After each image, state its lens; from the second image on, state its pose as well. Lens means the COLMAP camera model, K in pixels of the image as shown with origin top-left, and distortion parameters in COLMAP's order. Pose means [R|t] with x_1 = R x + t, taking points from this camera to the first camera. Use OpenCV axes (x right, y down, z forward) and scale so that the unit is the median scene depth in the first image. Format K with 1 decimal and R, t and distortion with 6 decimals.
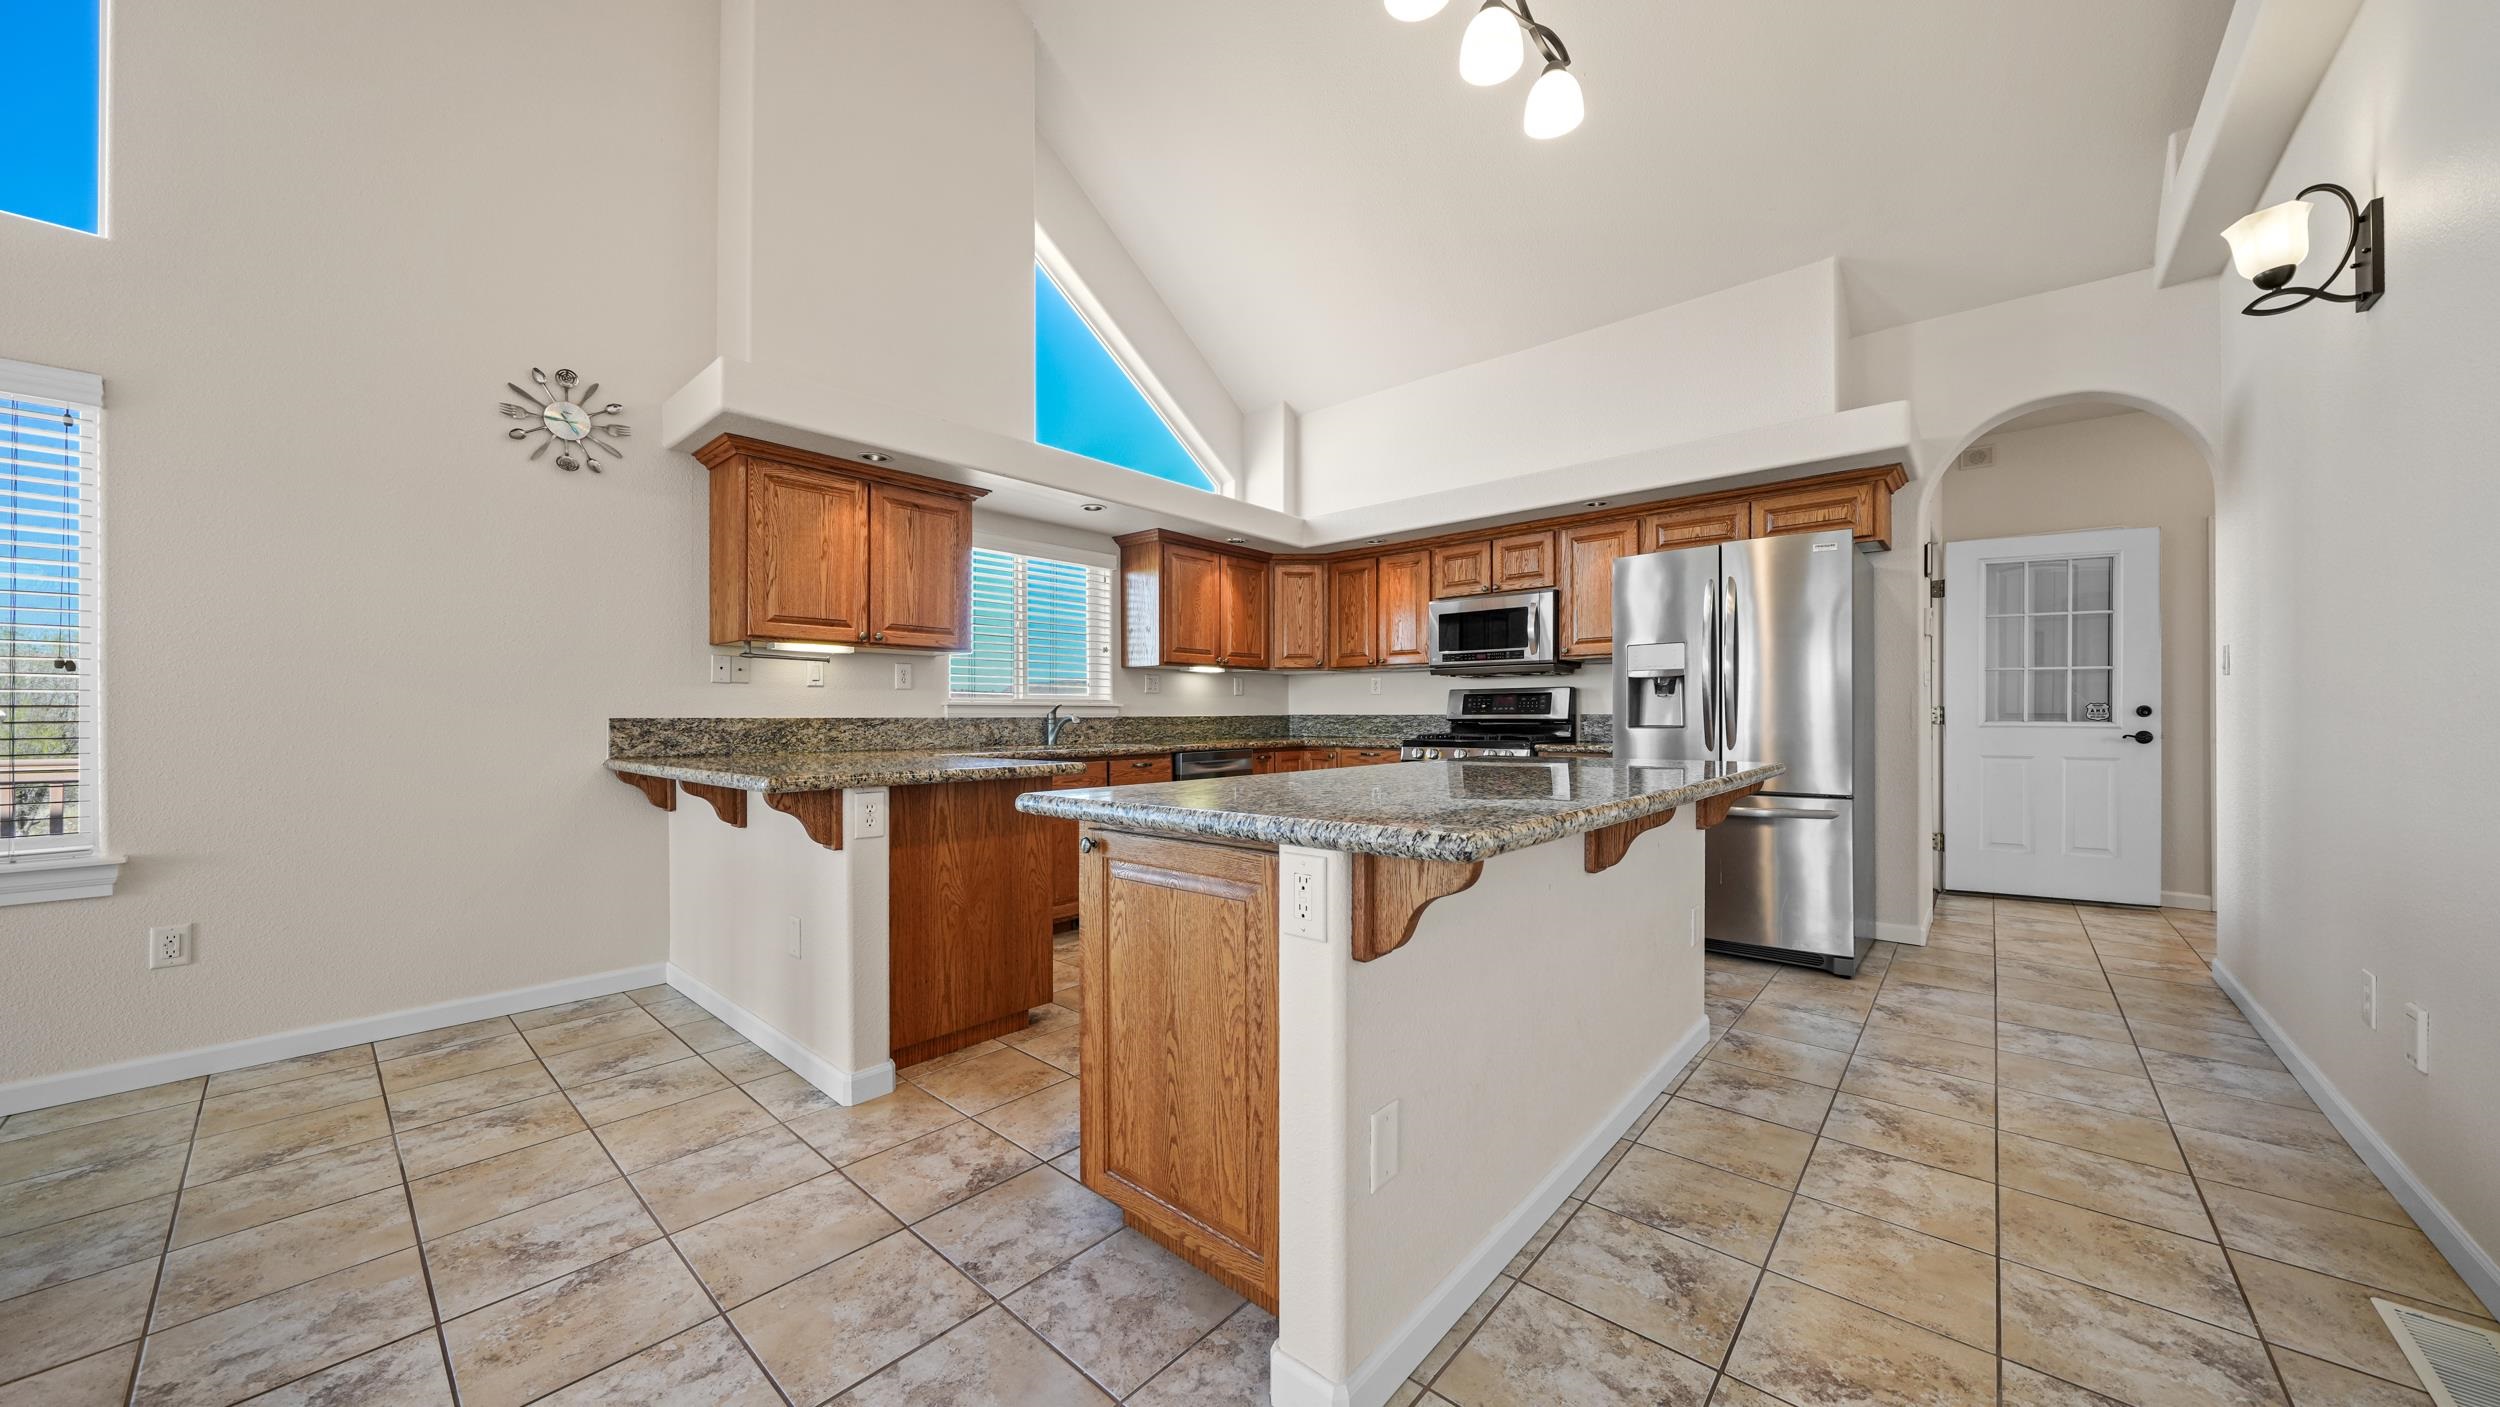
lens RADIAL K [[848.1, 0, 1250.2], [0, 848.1, 712.2], [0, 0, 1]] dist [-0.003776, 0.000551]
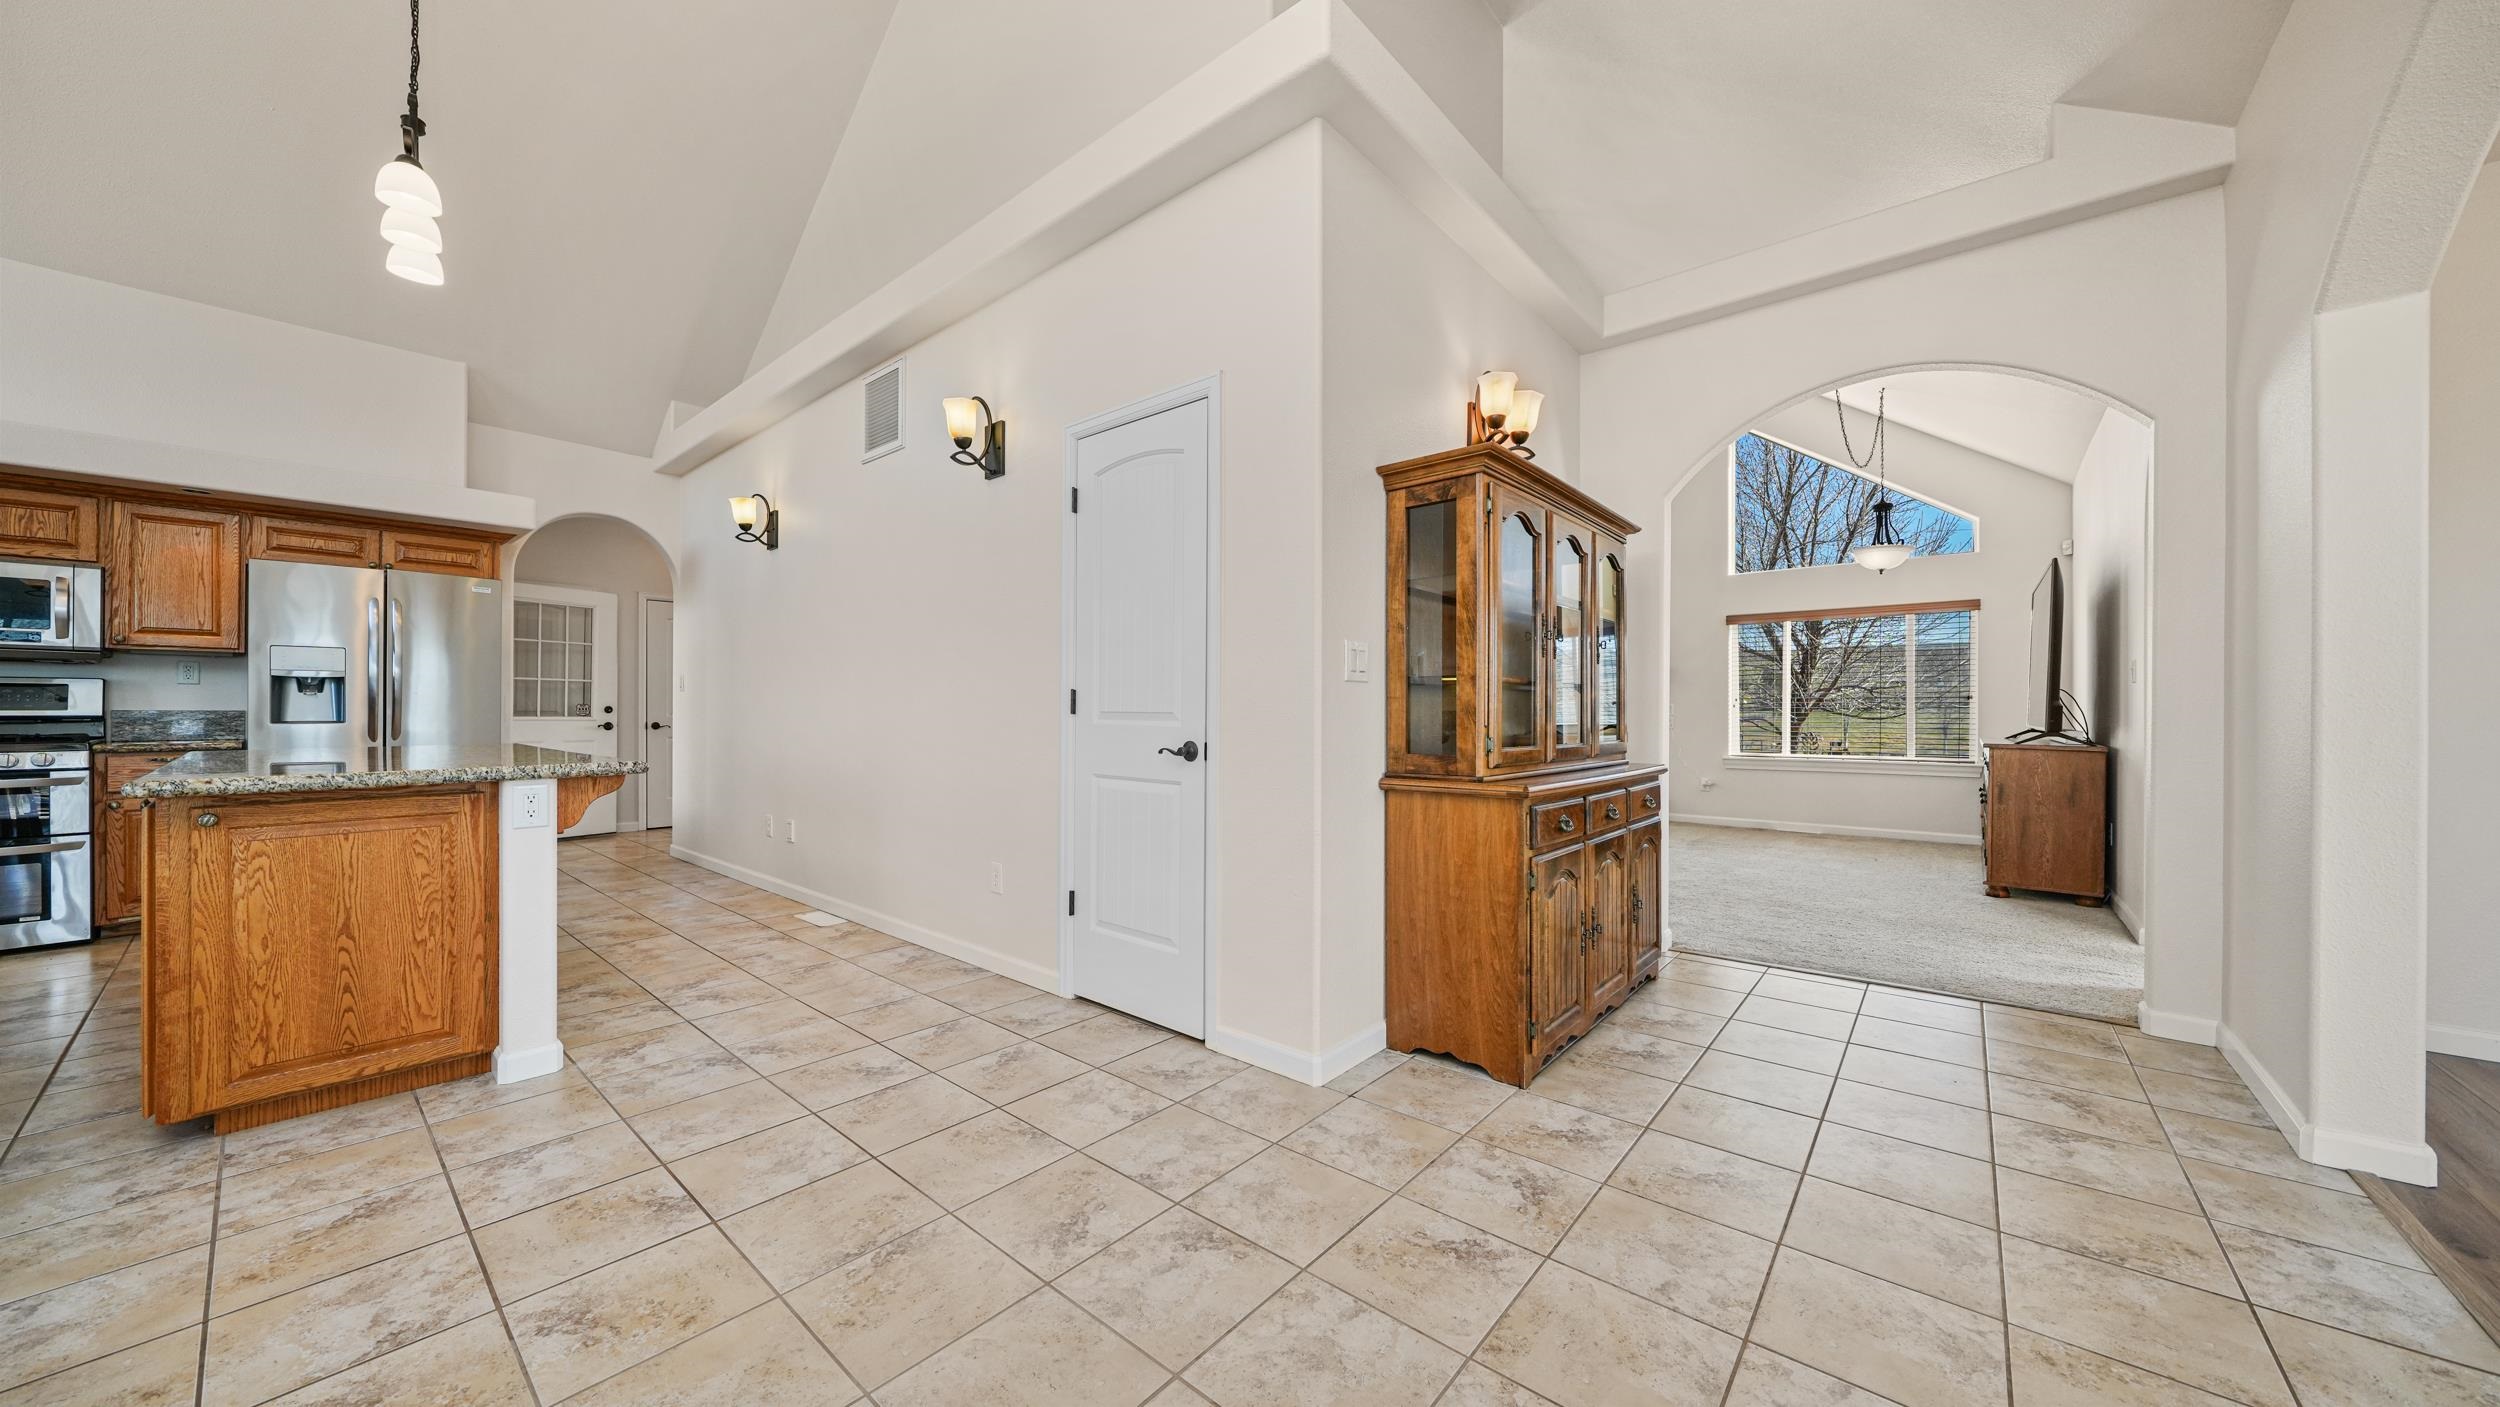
lens RADIAL K [[848.1, 0, 1247.4], [0, 848.1, 711.5], [0, 0, 1]] dist [-0.003776, 0.000551]
pose [[-0.012620, 0.002152, 0.999918, -0.617344], [-0.005431, 0.999983, -0.002221, -0.000557], [-0.999906, -0.005459, -0.012608, -0.197727]]
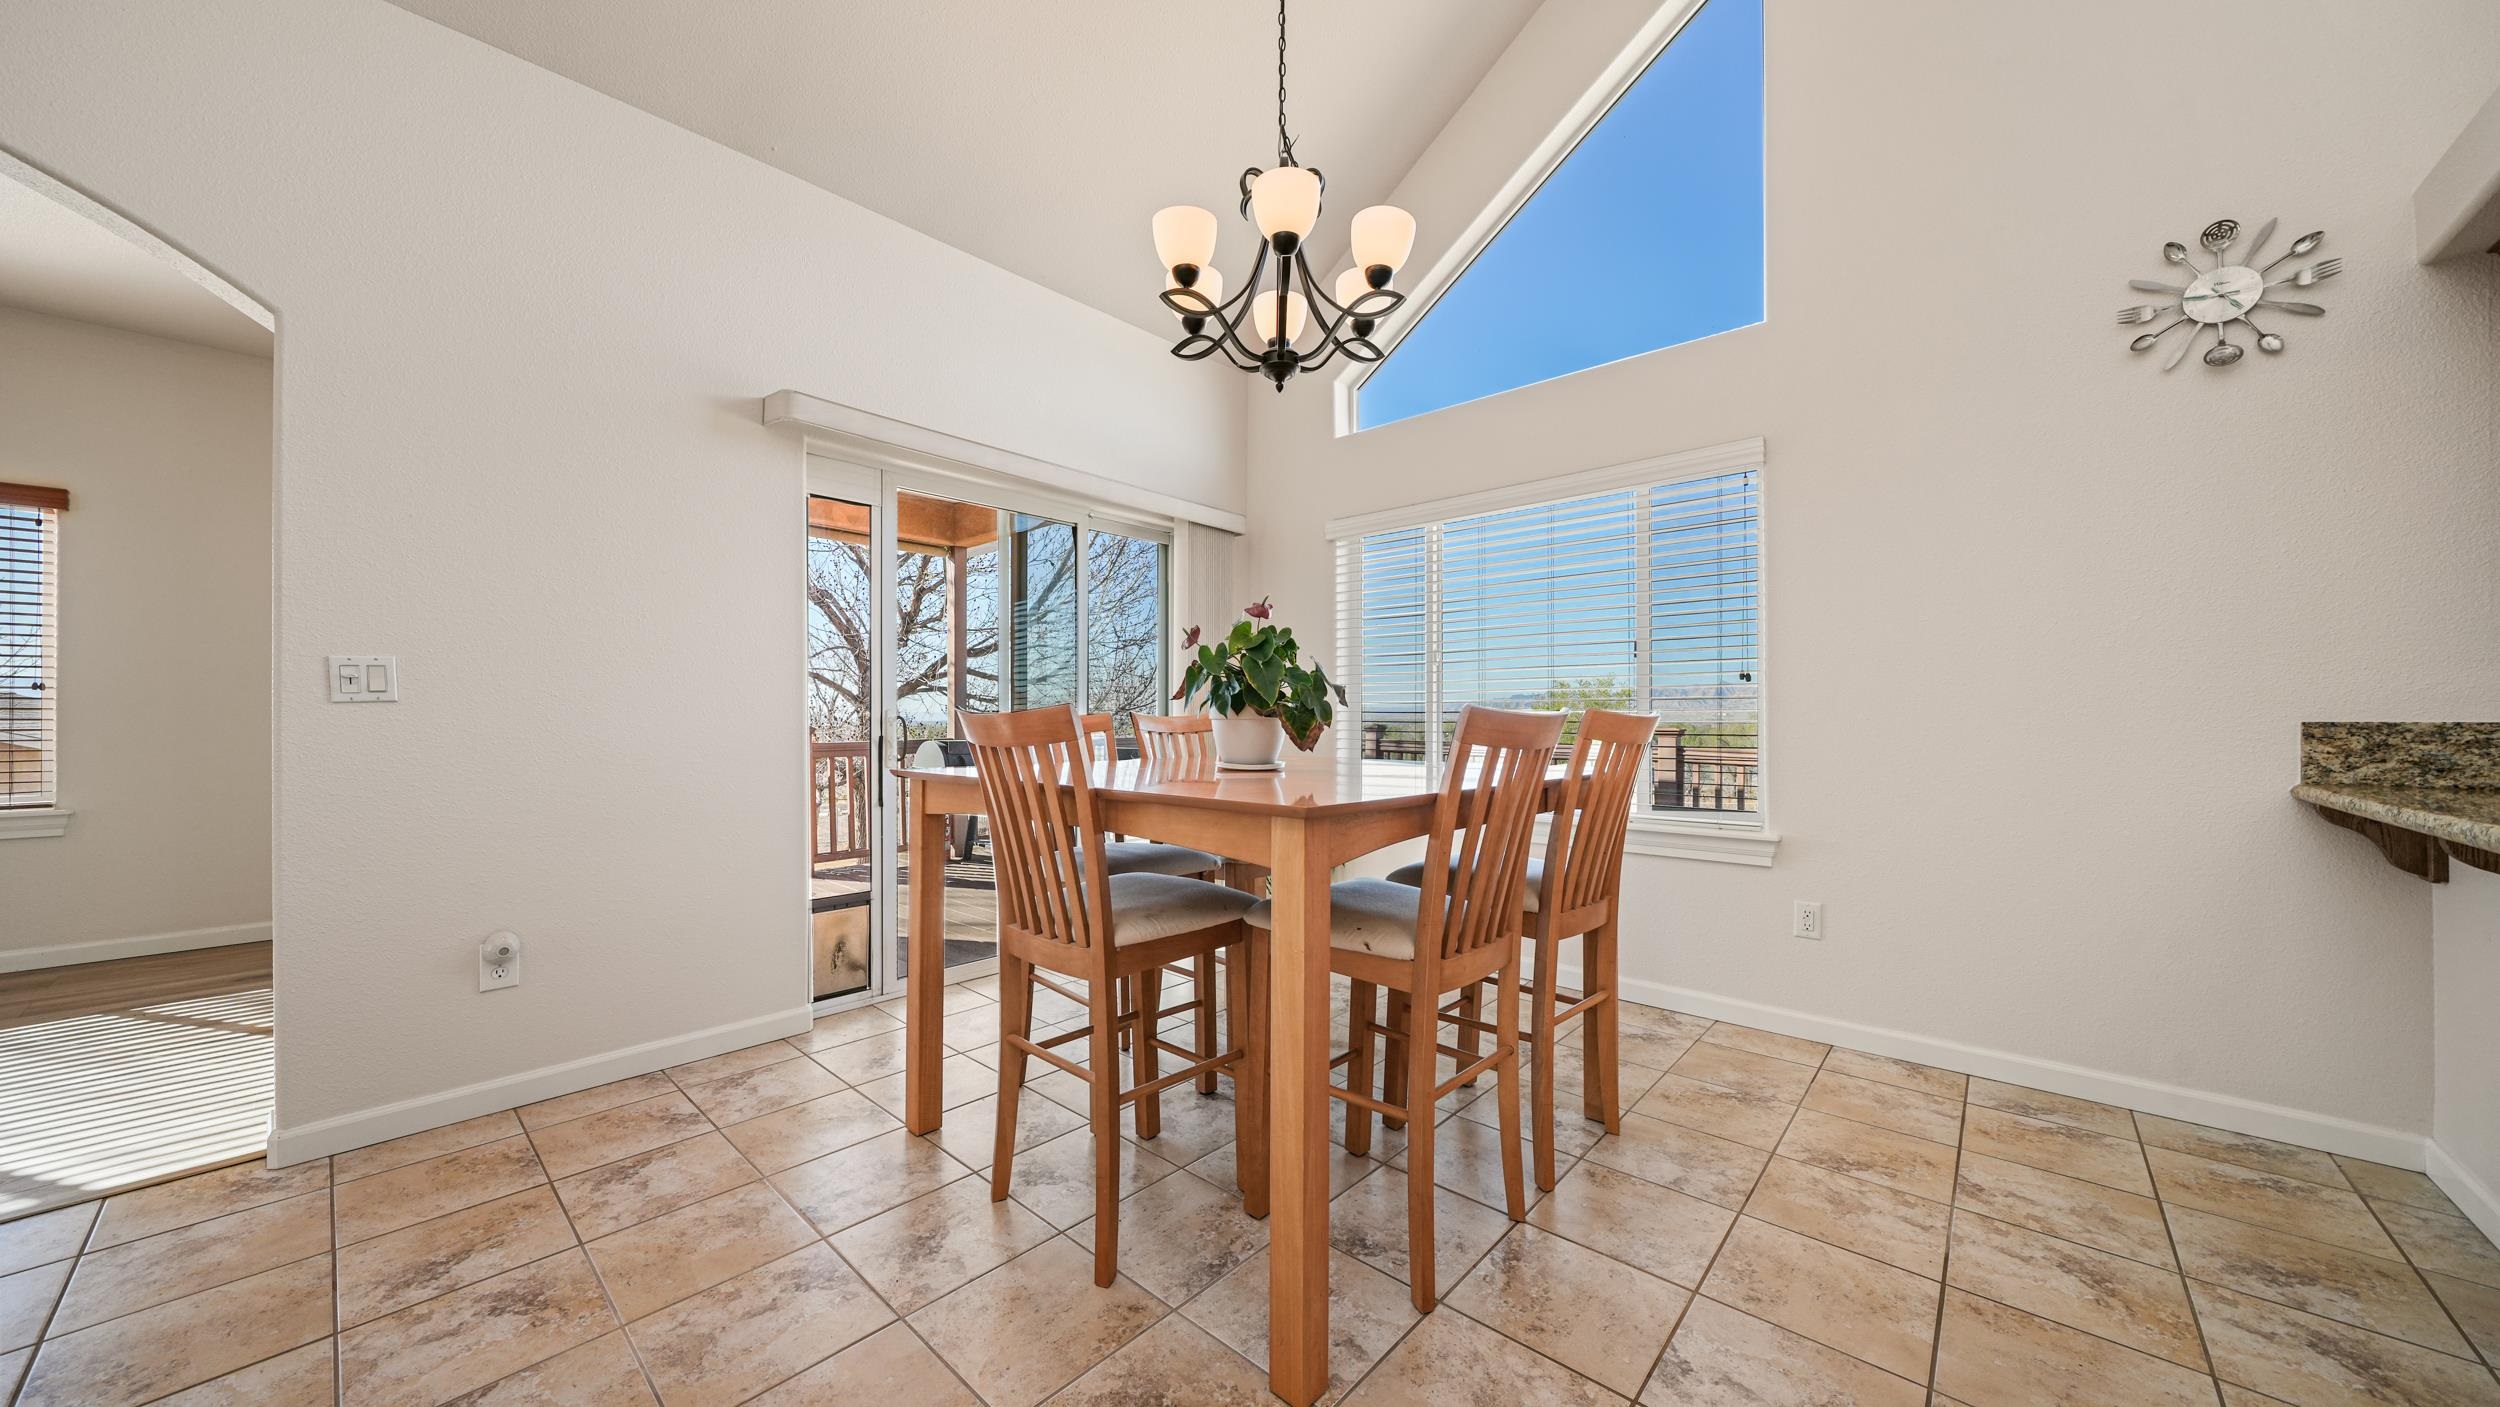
lens RADIAL K [[848.1, 0, 1244.9], [0, 848.1, 717.5], [0, 0, 1]] dist [-0.003776, 0.000551]
pose [[-0.010415, 0.000171, -0.999946, -0.082133], [0.002225, 0.999998, 0.000148, 0.001396], [0.999943, -0.002223, -0.010415, 0.160287]]
